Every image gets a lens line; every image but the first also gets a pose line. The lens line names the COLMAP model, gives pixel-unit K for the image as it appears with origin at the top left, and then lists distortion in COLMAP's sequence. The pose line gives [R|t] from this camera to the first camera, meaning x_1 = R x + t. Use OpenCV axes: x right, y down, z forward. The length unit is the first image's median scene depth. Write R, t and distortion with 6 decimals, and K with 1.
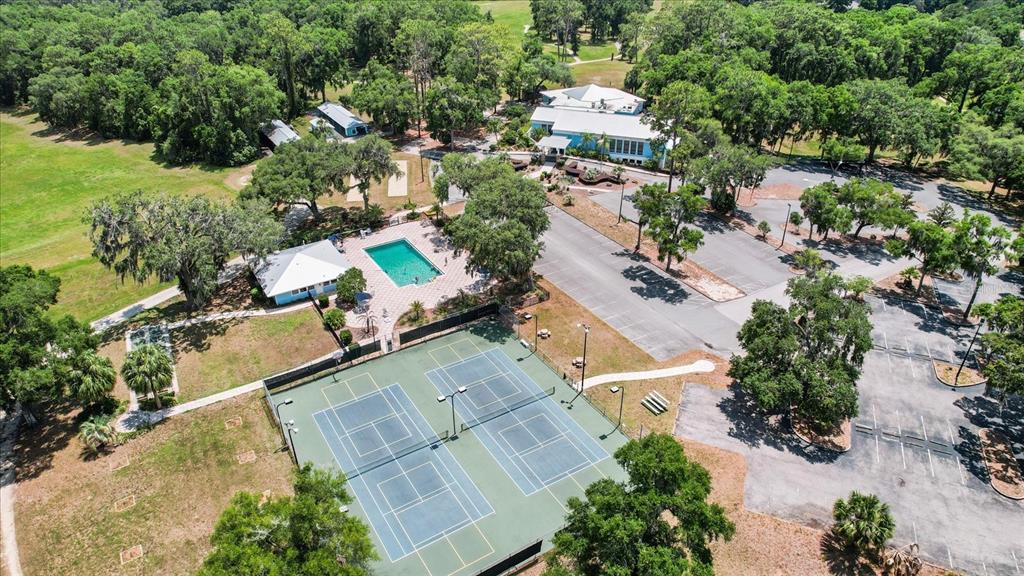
lens RADIAL K [[655.1, 0, 512.0], [0, 655.1, 288.0], [0, 0, 1]] dist [-0.000311, 0.000066]
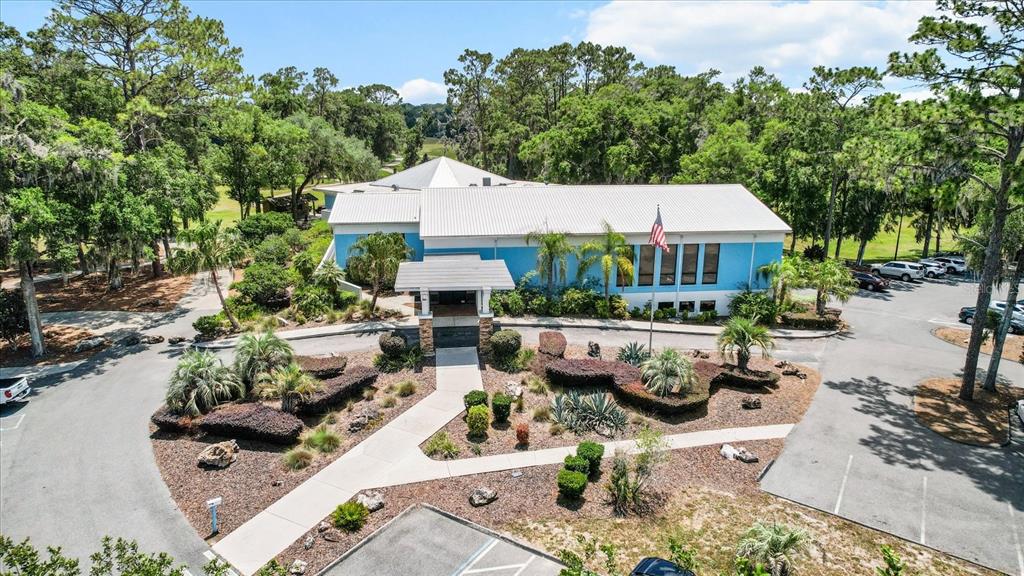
lens RADIAL K [[655.1, 0, 512.0], [0, 655.1, 288.0], [0, 0, 1]] dist [-0.000311, 0.000066]
pose [[0.906581, -0.113631, 0.406447, -0.024456], [0.211253, 0.955916, -0.203953, -0.154396], [-0.365354, 0.270763, 0.890620, 0.739537]]
